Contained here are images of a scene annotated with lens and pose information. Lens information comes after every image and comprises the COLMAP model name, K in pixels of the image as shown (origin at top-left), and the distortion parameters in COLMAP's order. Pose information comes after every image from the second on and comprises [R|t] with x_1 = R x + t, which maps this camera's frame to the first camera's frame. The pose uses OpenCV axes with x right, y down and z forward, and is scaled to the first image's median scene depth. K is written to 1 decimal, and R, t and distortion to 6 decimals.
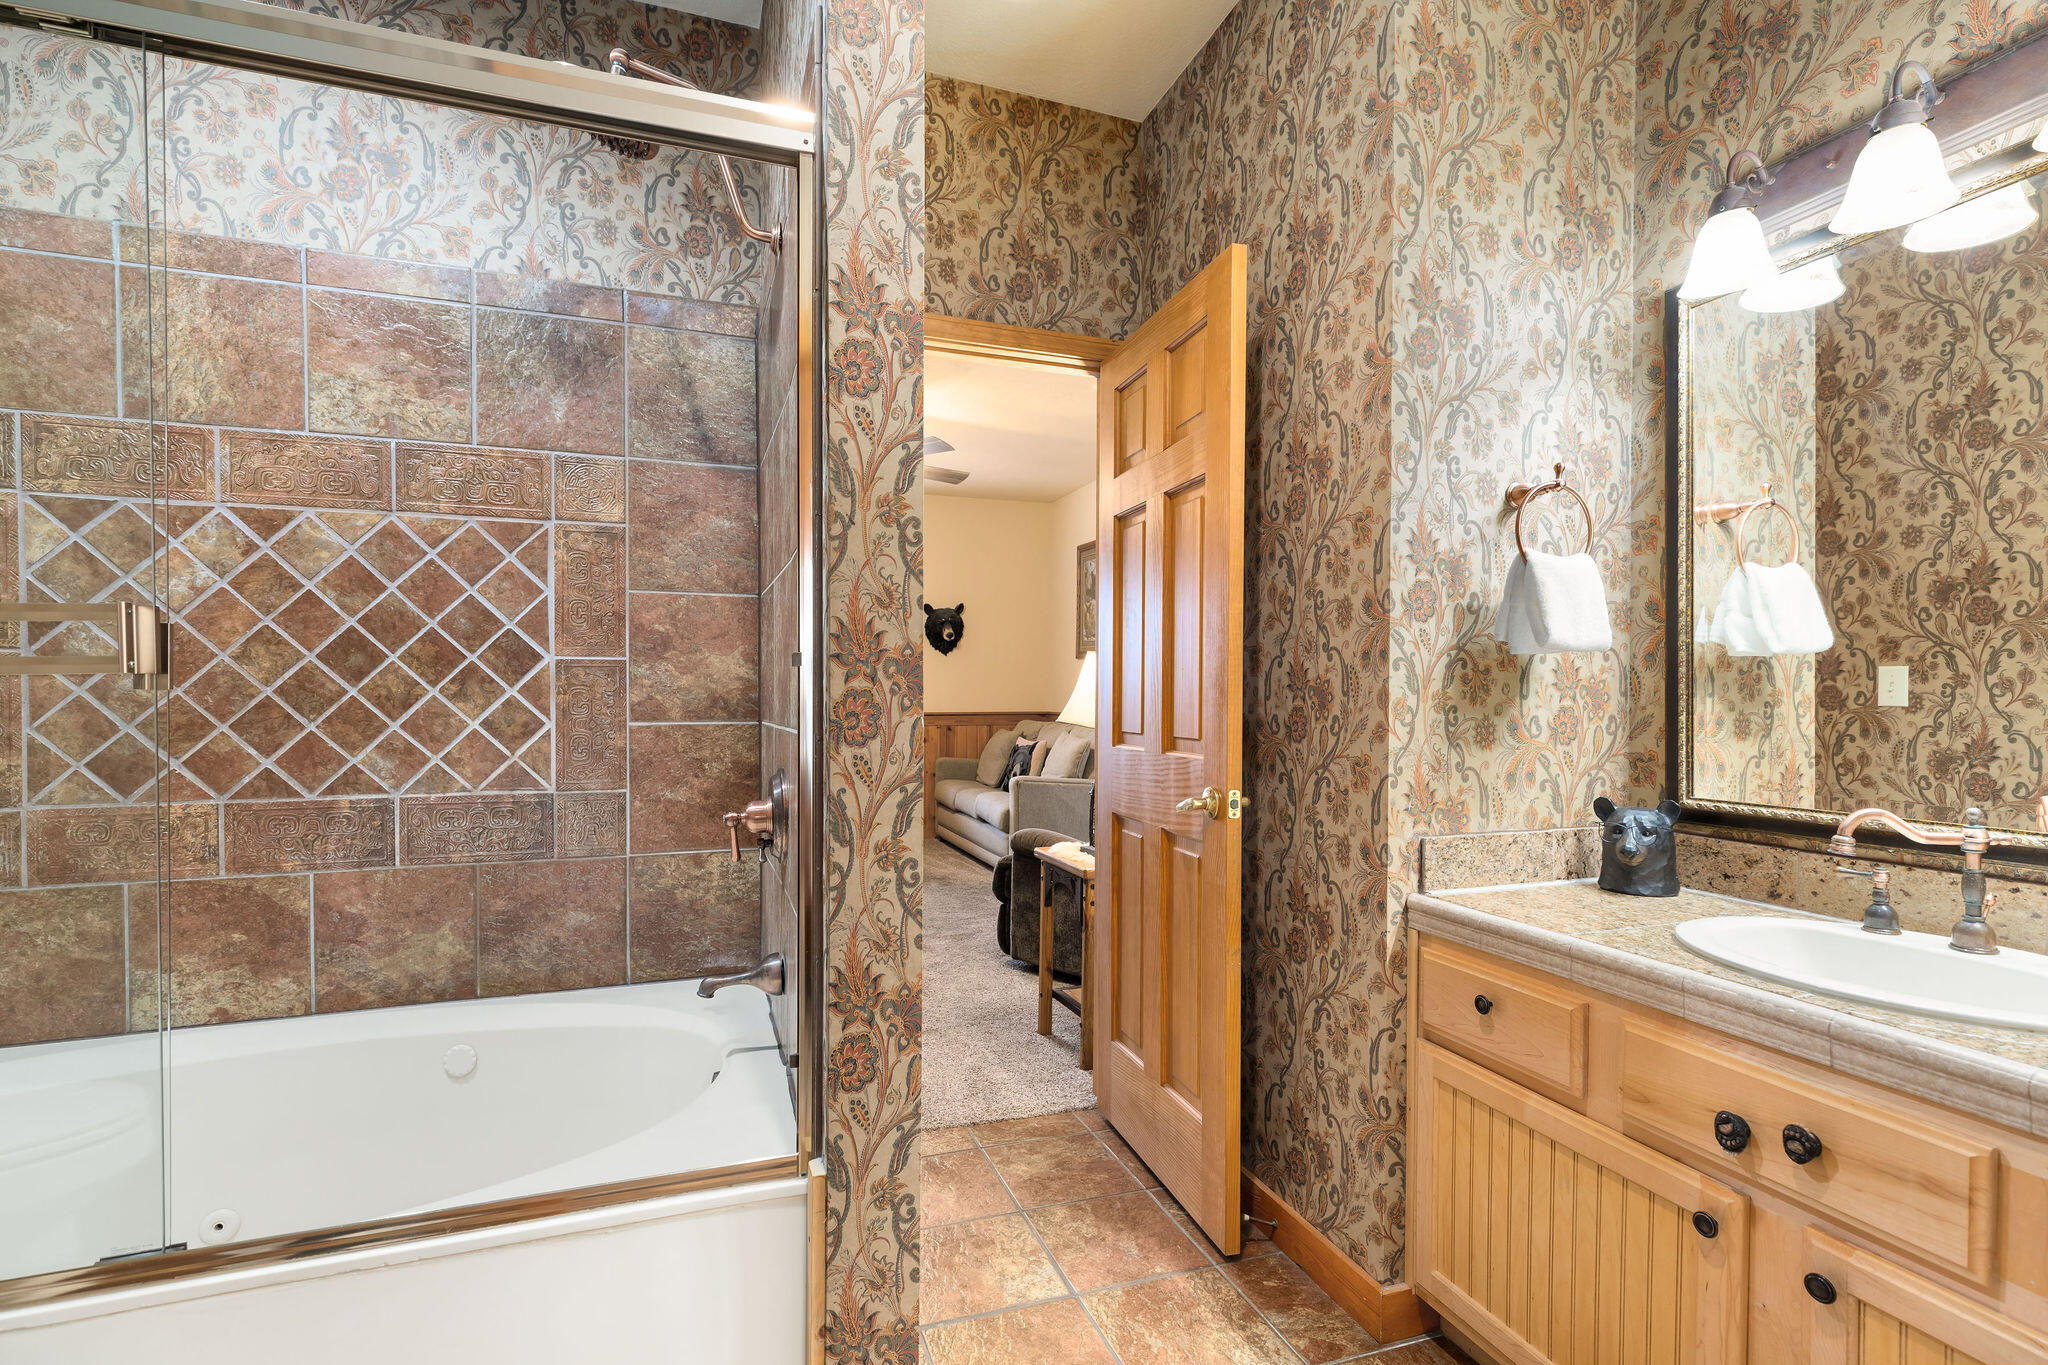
lens RADIAL K [[925.8, 0, 1019.9], [0, 925.8, 696.1], [0, 0, 1]] dist [0.004006, -0.000985]
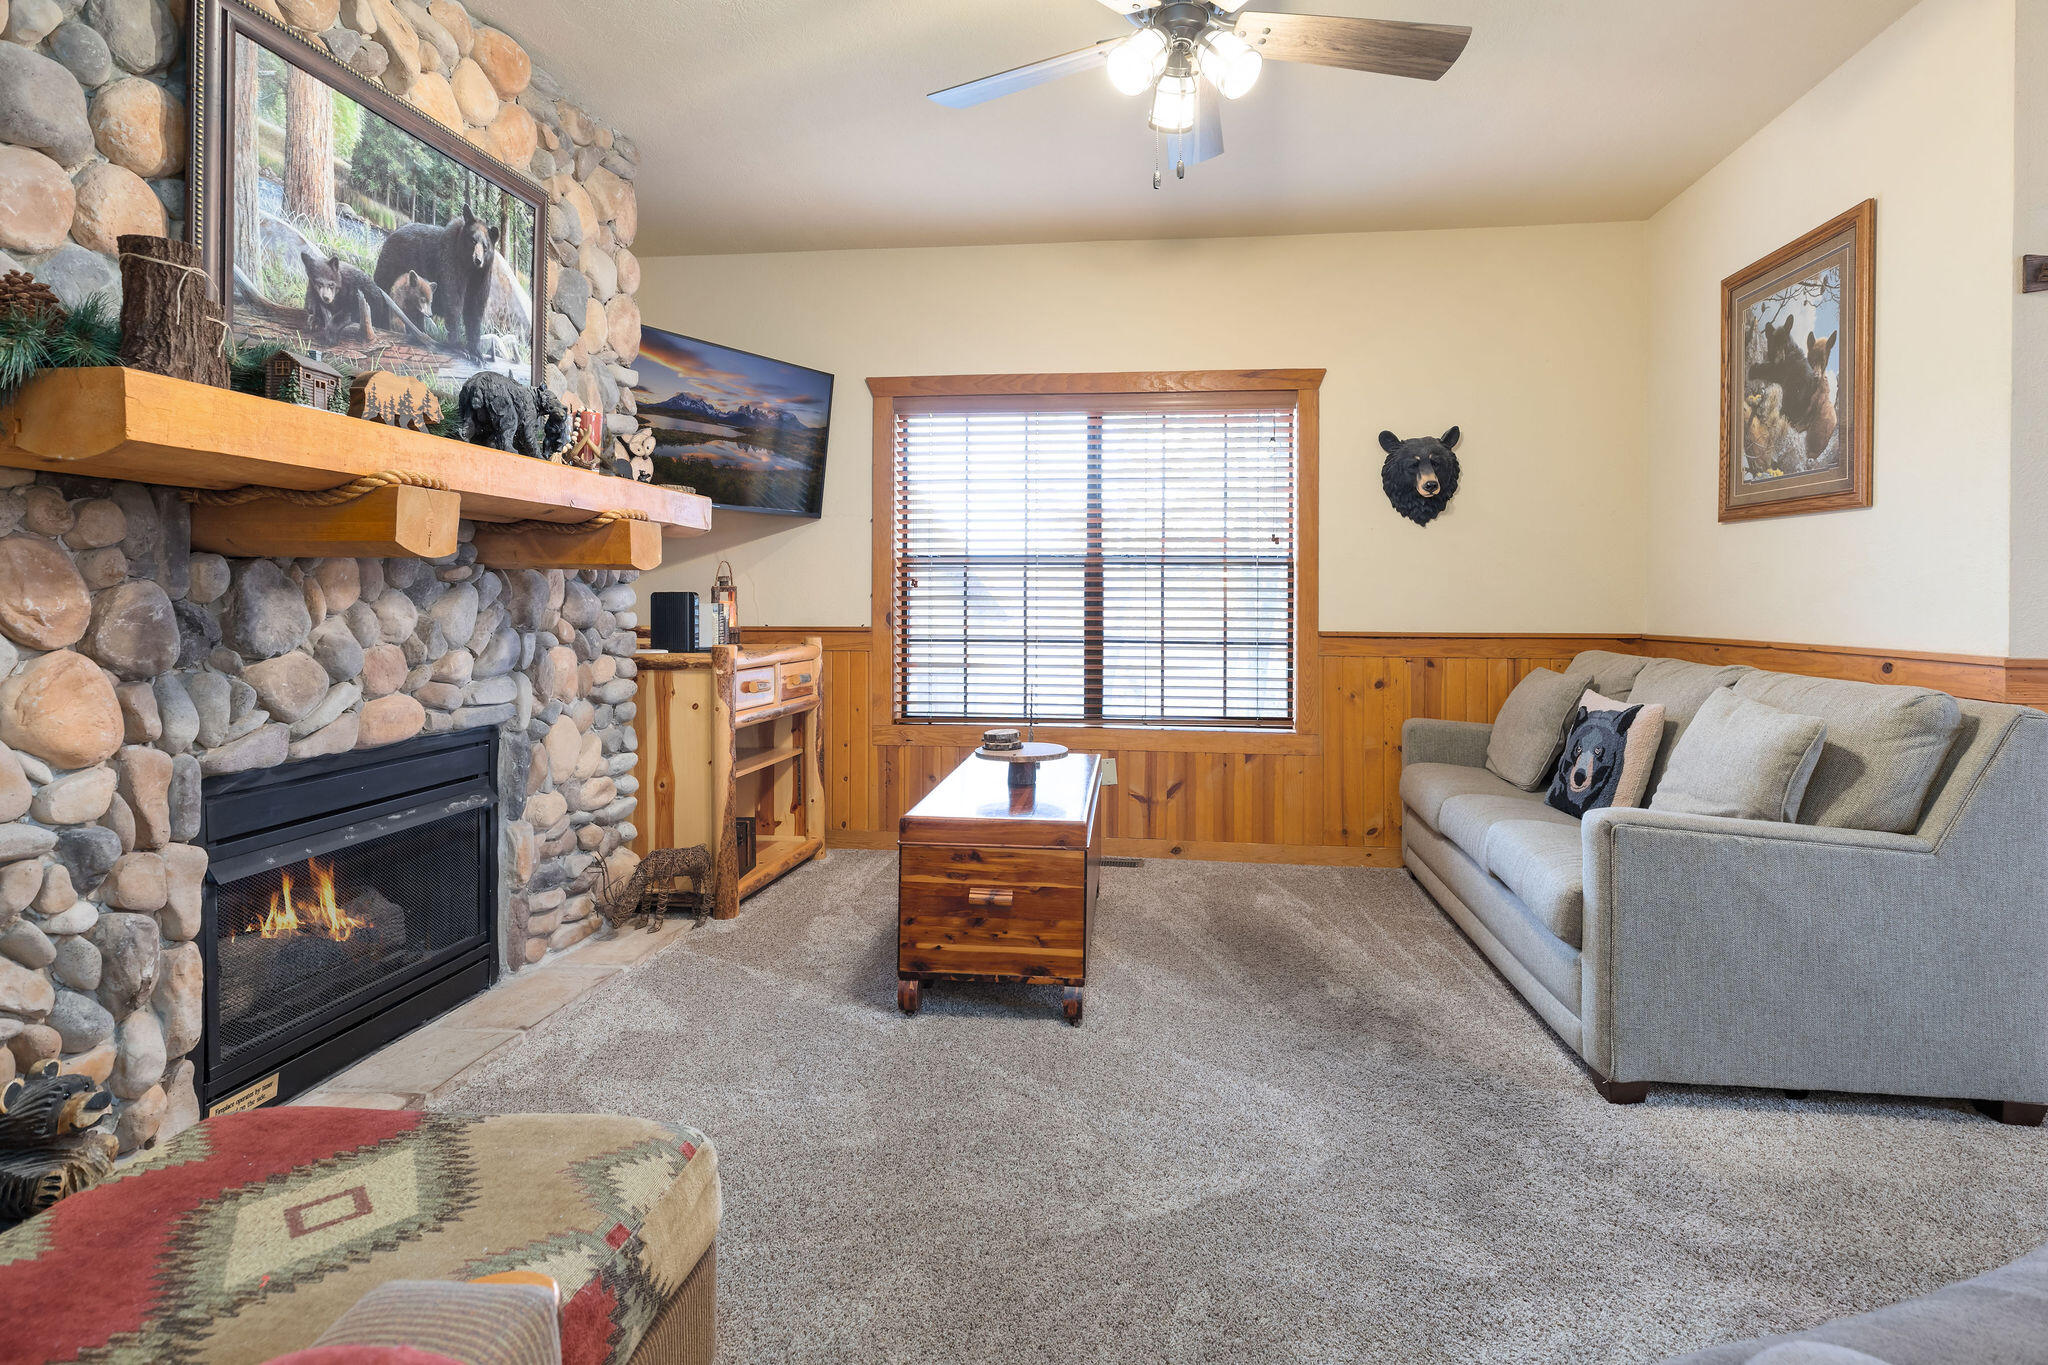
lens RADIAL K [[965.4, 0, 1061.8], [0, 965.4, 605.8], [0, 0, 1]] dist [0.000892, -0.002009]
pose [[0.898698, -0.000396, -0.438568, -0.024019], [0.000291, 1.000000, -0.000307, 0.001417], [0.438568, 0.000148, 0.898698, 0.419101]]
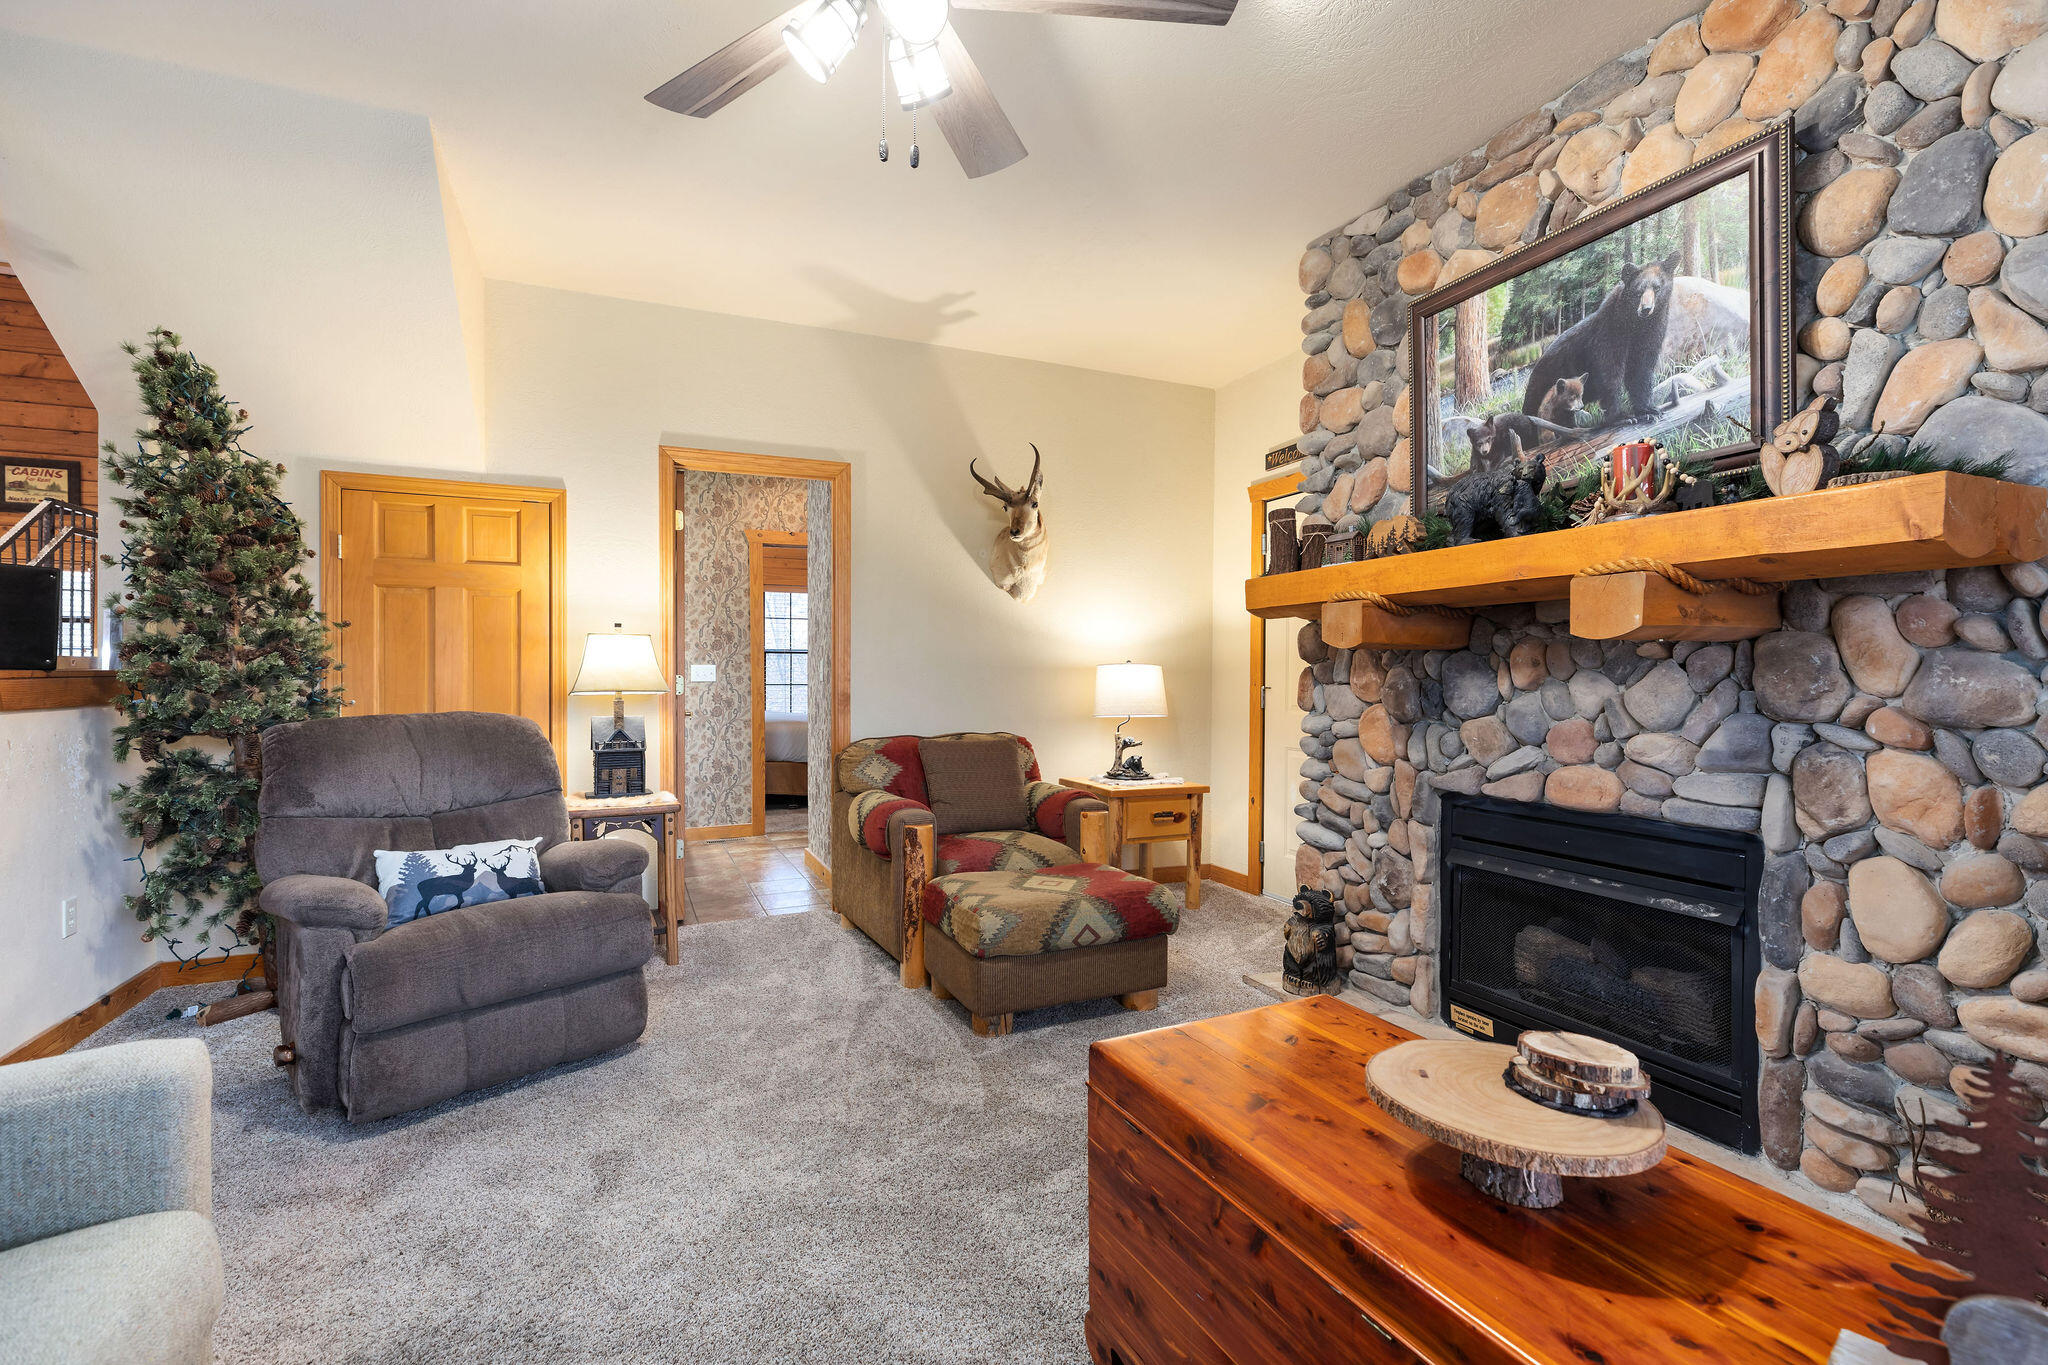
lens RADIAL K [[925.8, 0, 1016.1], [0, 925.8, 678.1], [0, 0, 1]] dist [0.004006, -0.000985]
pose [[-0.997988, -0.006138, -0.063098, -0.139639], [-0.006552, 0.999958, 0.006368, -0.001689], [0.063056, 0.006768, -0.997987, 0.940744]]
